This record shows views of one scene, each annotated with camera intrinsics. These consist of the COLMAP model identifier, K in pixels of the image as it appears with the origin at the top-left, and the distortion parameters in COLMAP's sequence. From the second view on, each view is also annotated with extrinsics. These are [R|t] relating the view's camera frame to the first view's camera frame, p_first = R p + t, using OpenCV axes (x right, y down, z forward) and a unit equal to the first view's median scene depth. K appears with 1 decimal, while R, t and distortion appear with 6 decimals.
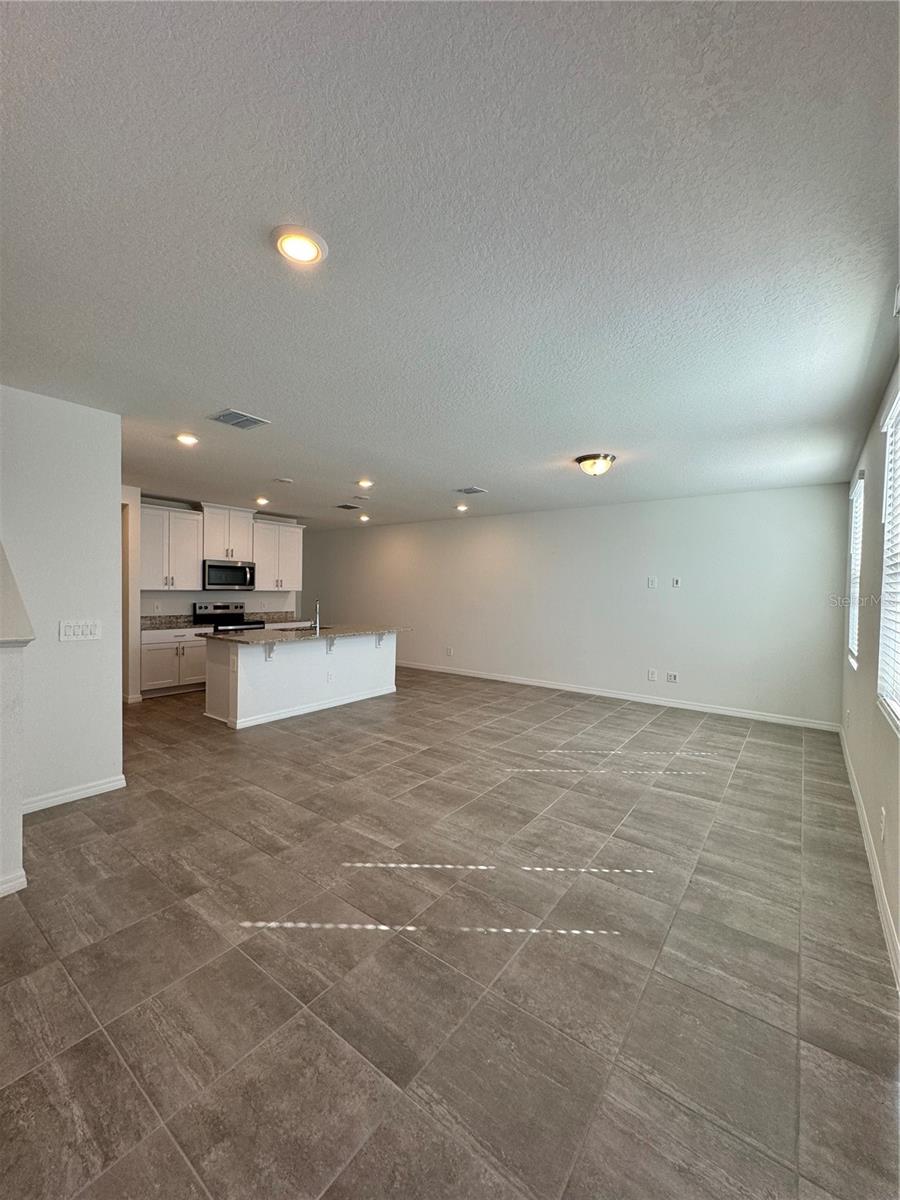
lens RADIAL K [[476.4, 0, 449.8], [0, 476.4, 595.3], [0, 0, 1]] dist [0.001961, -0.000476]
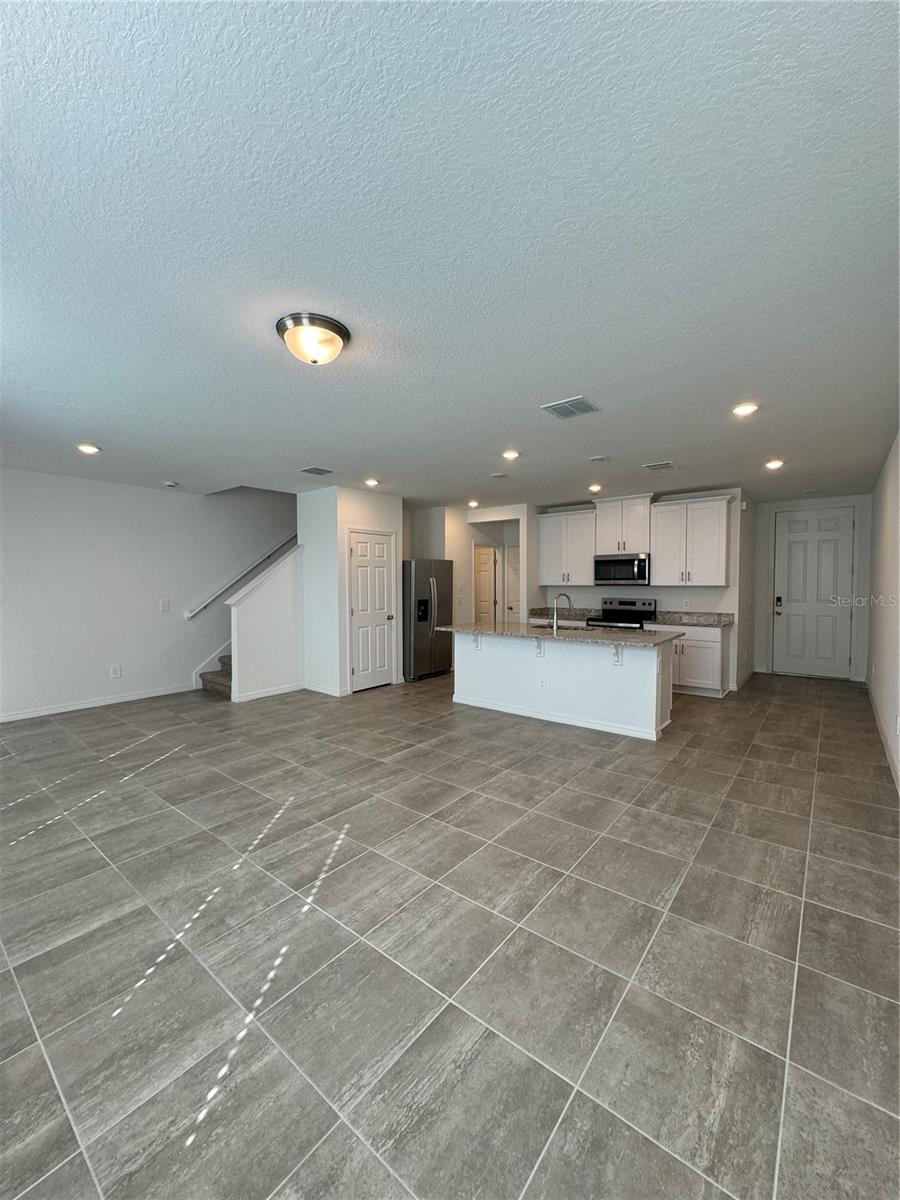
lens RADIAL K [[476.4, 0, 449.6], [0, 476.4, 603.4], [0, 0, 1]] dist [0.001961, -0.000476]
pose [[-0.040618, 0.027600, -0.998793, 0.851658], [-0.007683, 0.999580, 0.027934, 0.003236], [0.999145, 0.008808, -0.040389, 1.199135]]
